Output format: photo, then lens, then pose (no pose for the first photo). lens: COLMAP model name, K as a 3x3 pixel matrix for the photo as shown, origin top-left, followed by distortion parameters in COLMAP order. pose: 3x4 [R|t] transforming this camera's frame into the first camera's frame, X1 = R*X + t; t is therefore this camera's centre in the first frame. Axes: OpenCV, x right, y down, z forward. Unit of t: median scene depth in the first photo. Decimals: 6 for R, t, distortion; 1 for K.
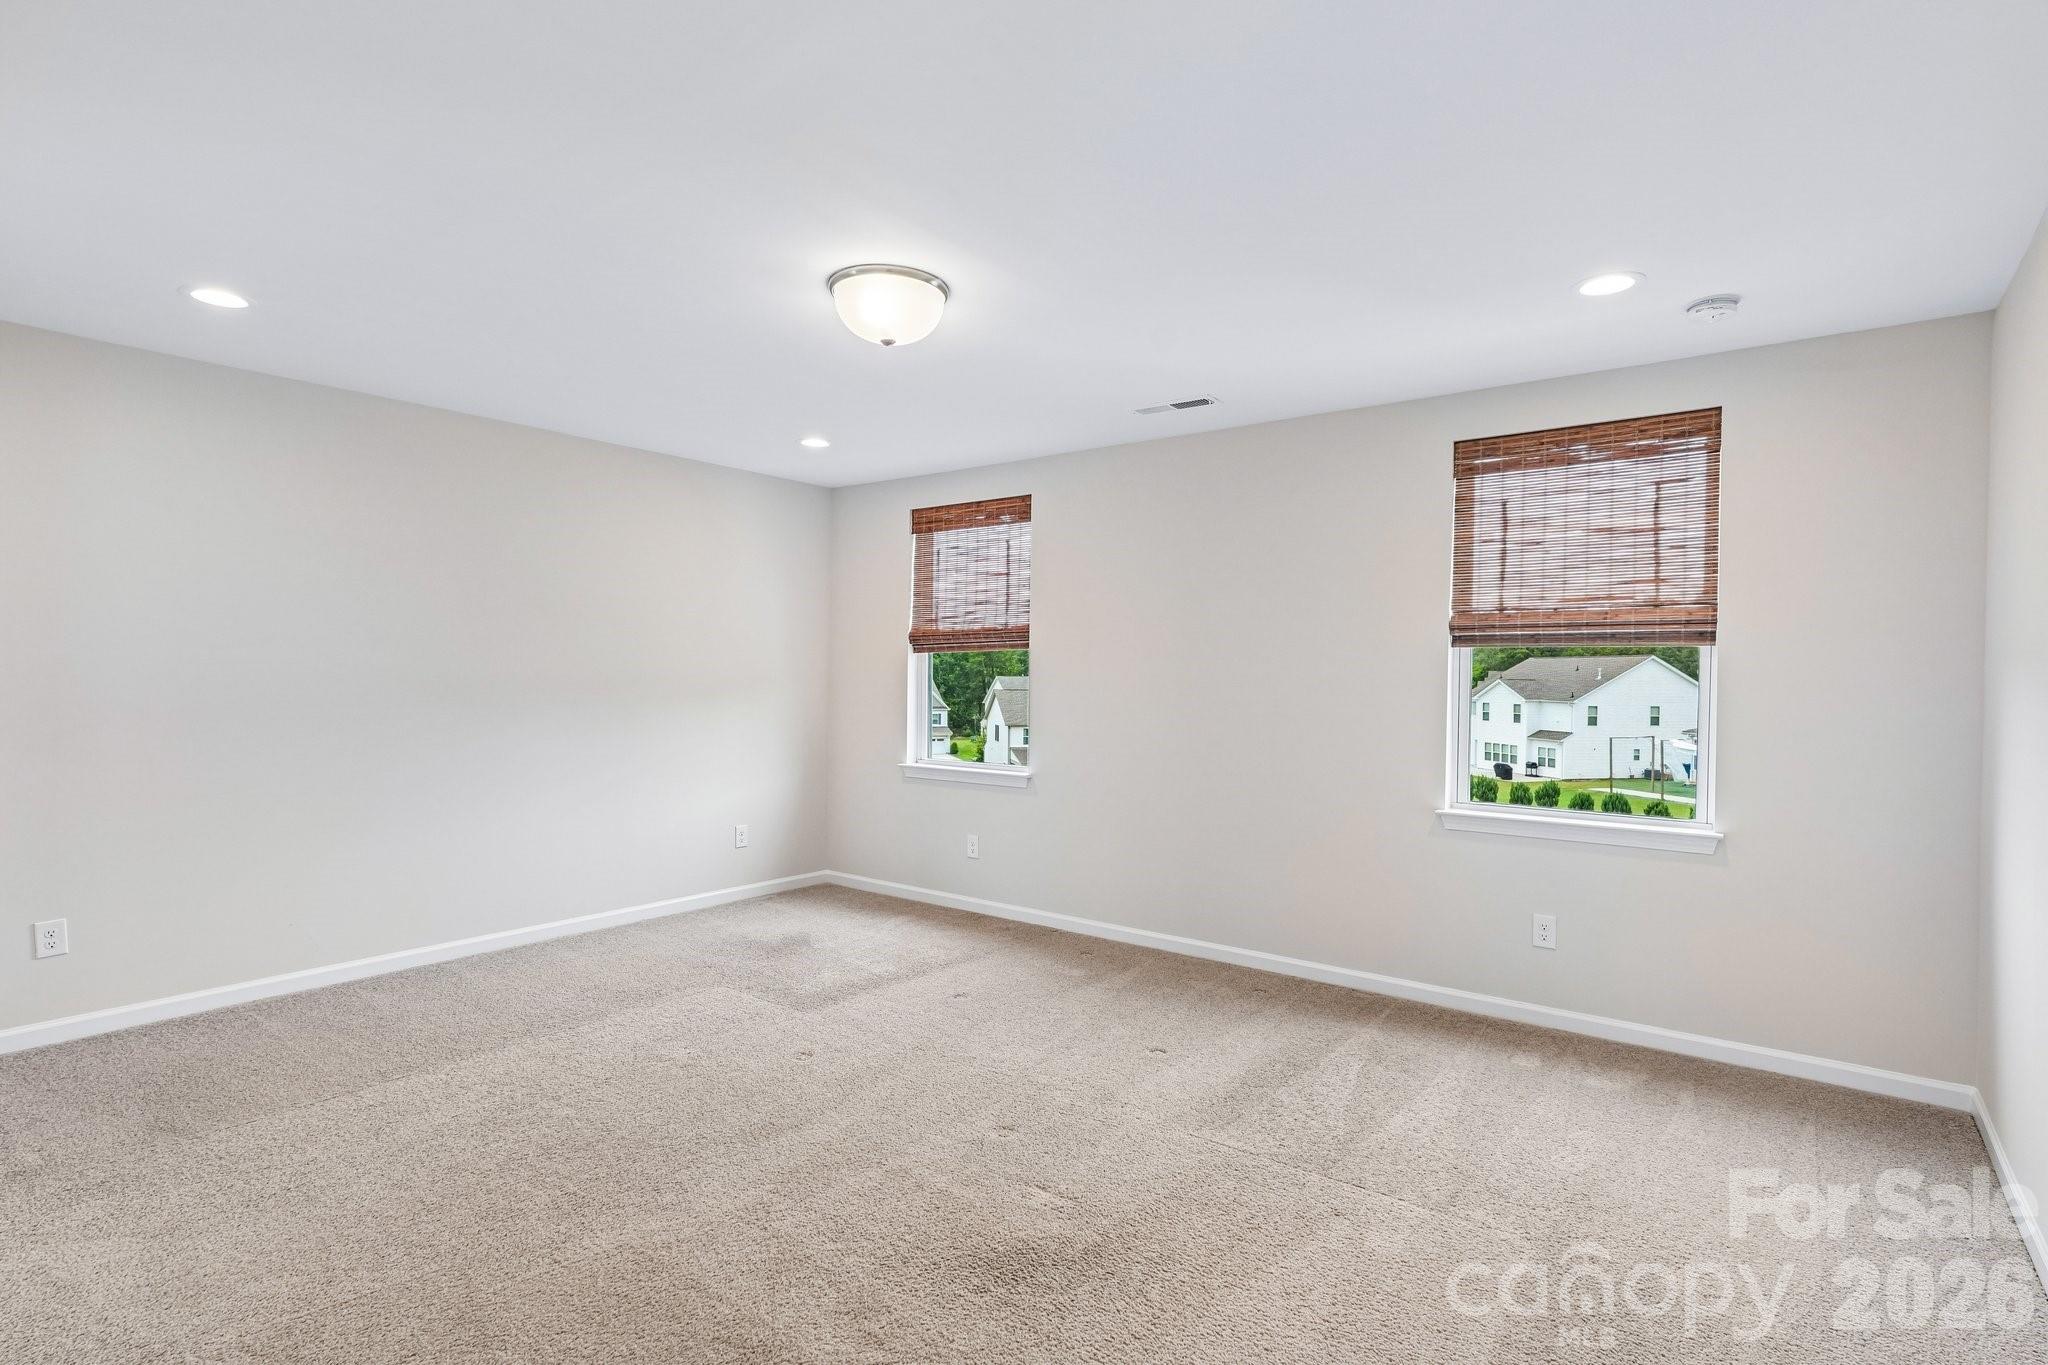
lens RADIAL K [[1004.2, 0, 1027.7], [0, 1004.2, 686.0], [0, 0, 1]] dist [0.002663, 0.000941]
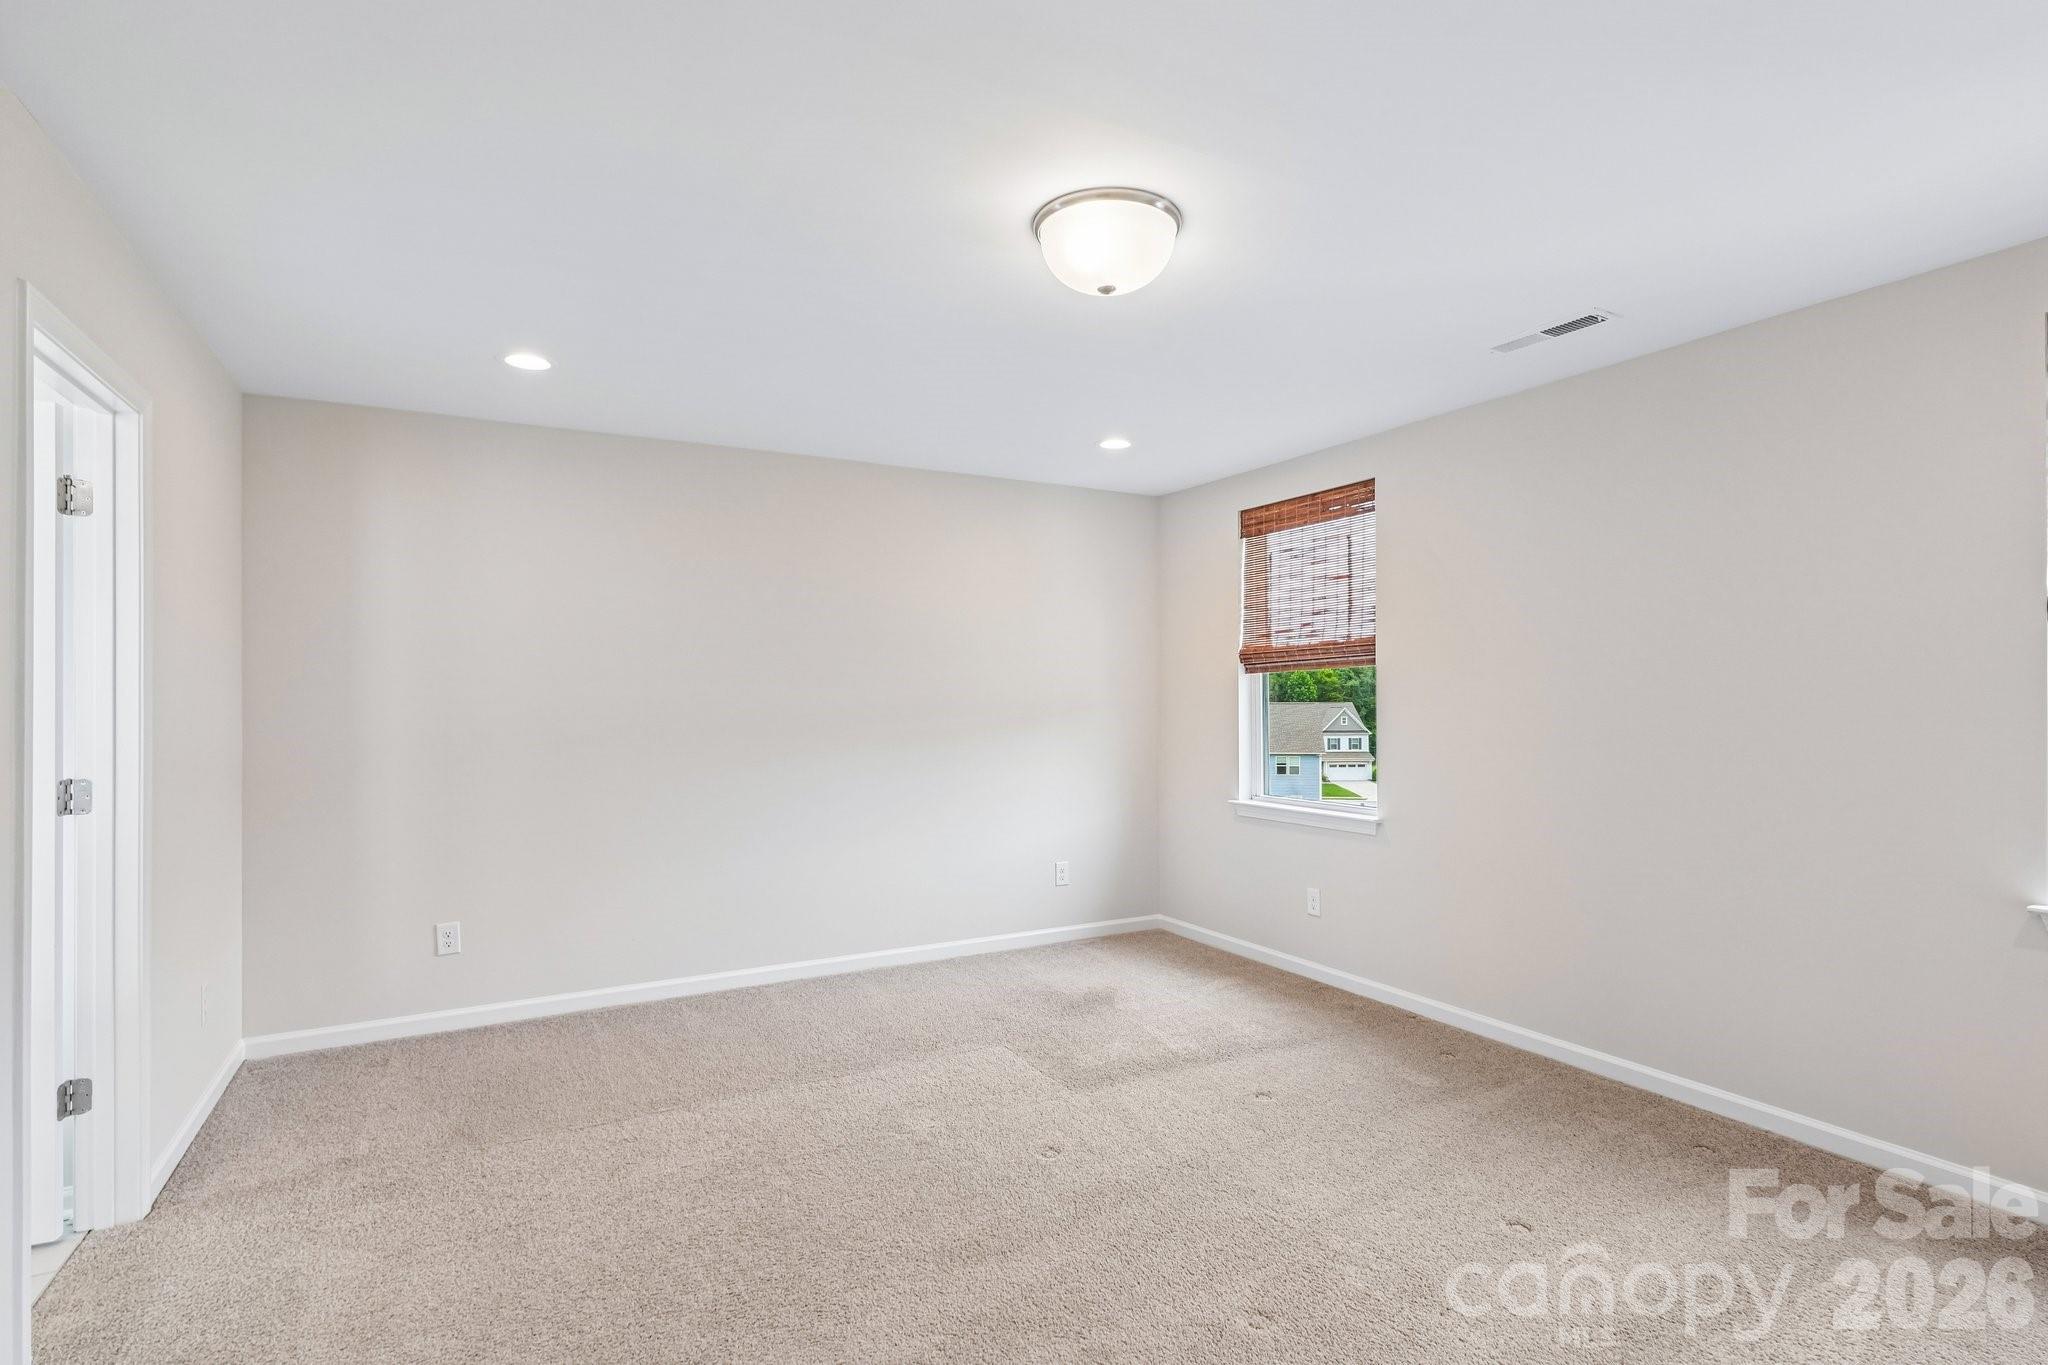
lens RADIAL K [[1004.2, 0, 1027.7], [0, 1004.2, 686.0], [0, 0, 1]] dist [0.002663, 0.000941]
pose [[0.917228, -0.019017, -0.397909, 0.073161], [0.009380, 0.999614, -0.026151, -0.001340], [0.398252, 0.020254, 0.917052, 0.147196]]
